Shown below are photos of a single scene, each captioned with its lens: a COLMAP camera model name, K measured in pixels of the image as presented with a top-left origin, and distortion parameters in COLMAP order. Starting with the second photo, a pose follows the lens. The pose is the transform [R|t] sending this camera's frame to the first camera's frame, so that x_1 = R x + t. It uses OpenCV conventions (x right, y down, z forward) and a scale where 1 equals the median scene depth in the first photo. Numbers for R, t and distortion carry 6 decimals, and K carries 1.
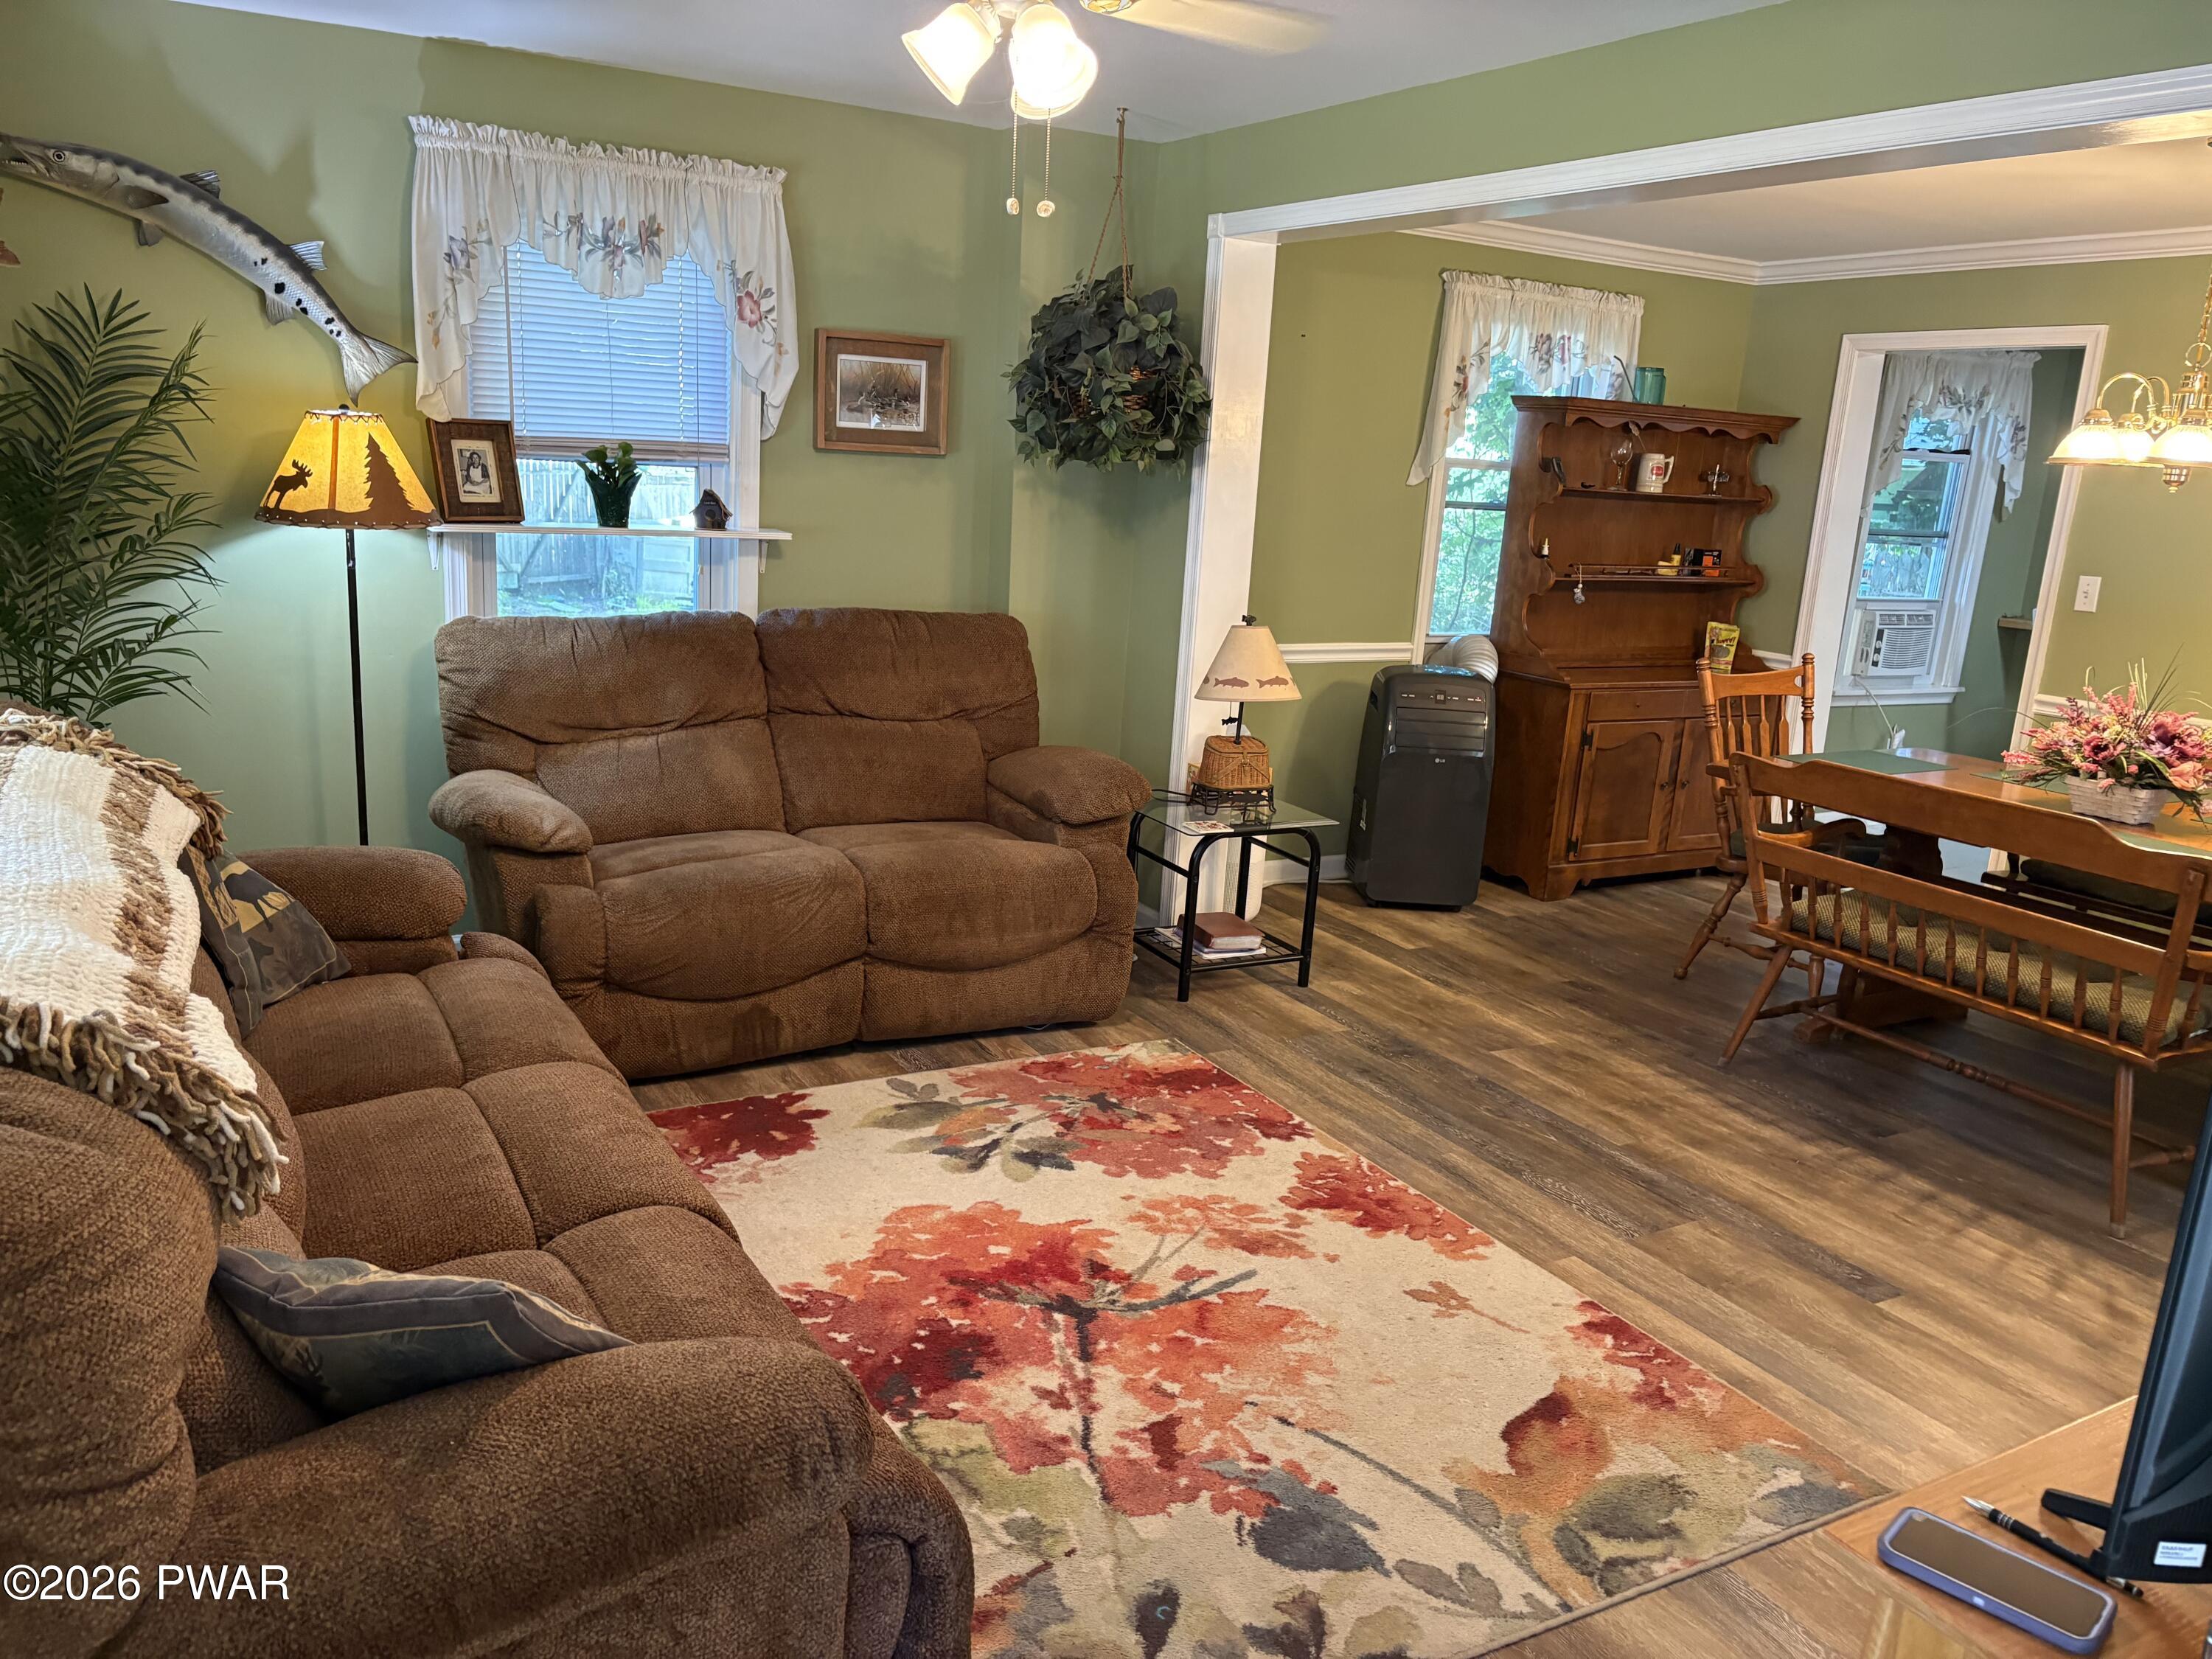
lens RADIAL K [[1680.1, 0, 1096.8], [0, 1680.1, 839.6], [0, 0, 1]] dist [0.029252, -0.003278]
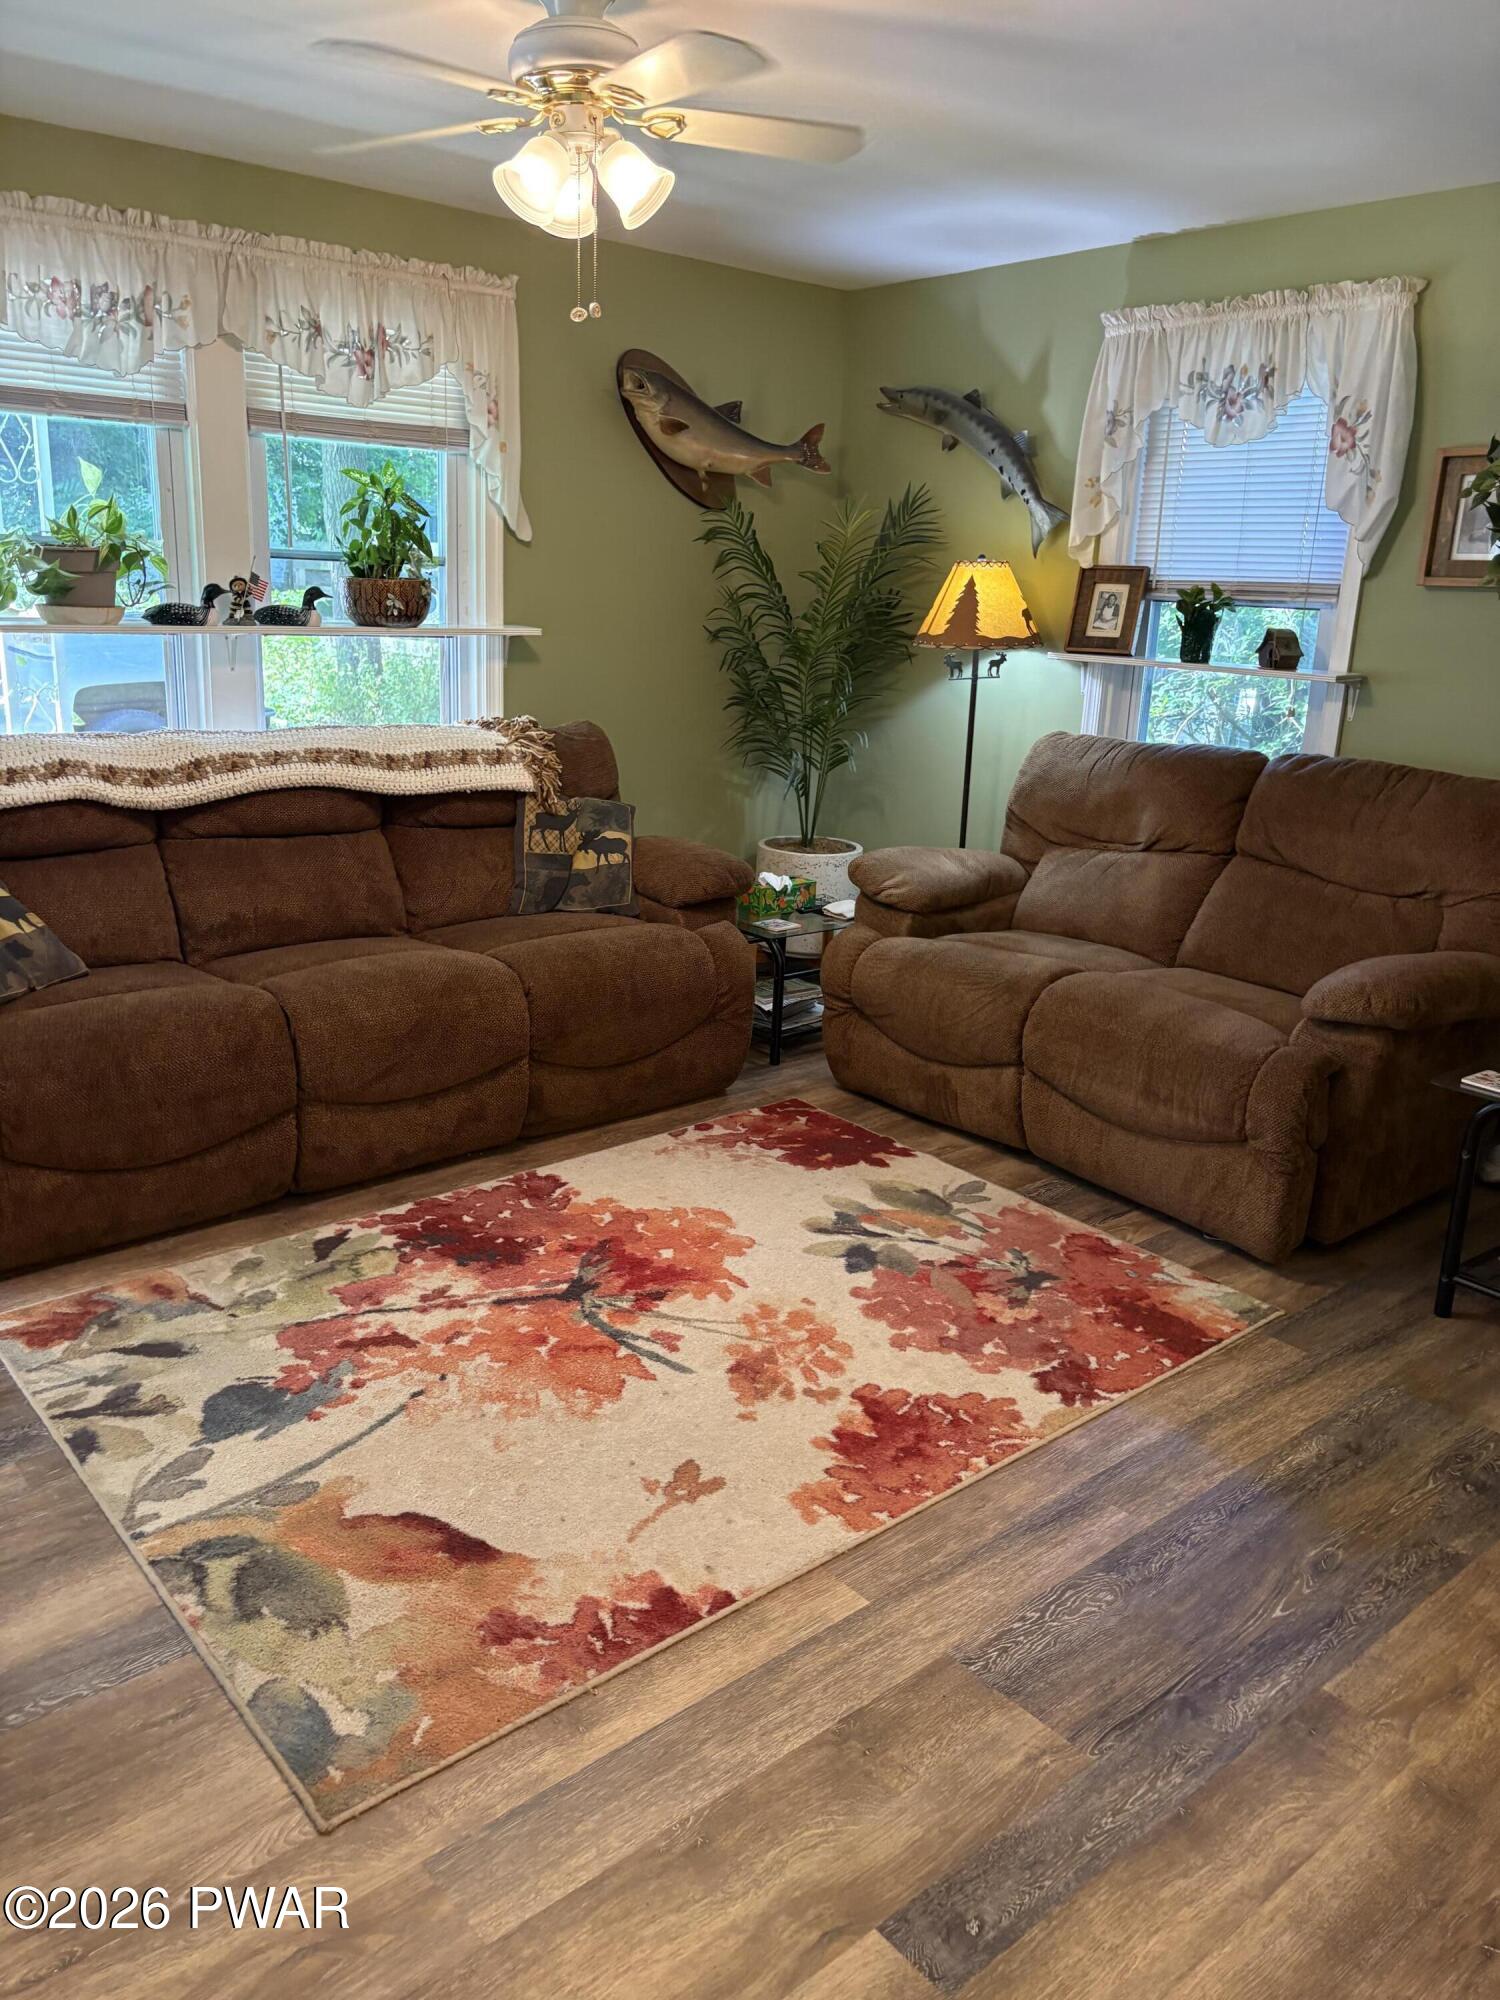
lens RADIAL K [[1525.9, 0, 757.2], [0, 1525.9, 995.7], [0, 0, 1]] dist [0.033029, -0.031754]
pose [[0.196025, 0.219706, -0.955669, 0.805009], [-0.259922, 0.951359, 0.165400, -0.094039], [0.945523, 0.215977, 0.243597, 0.699949]]
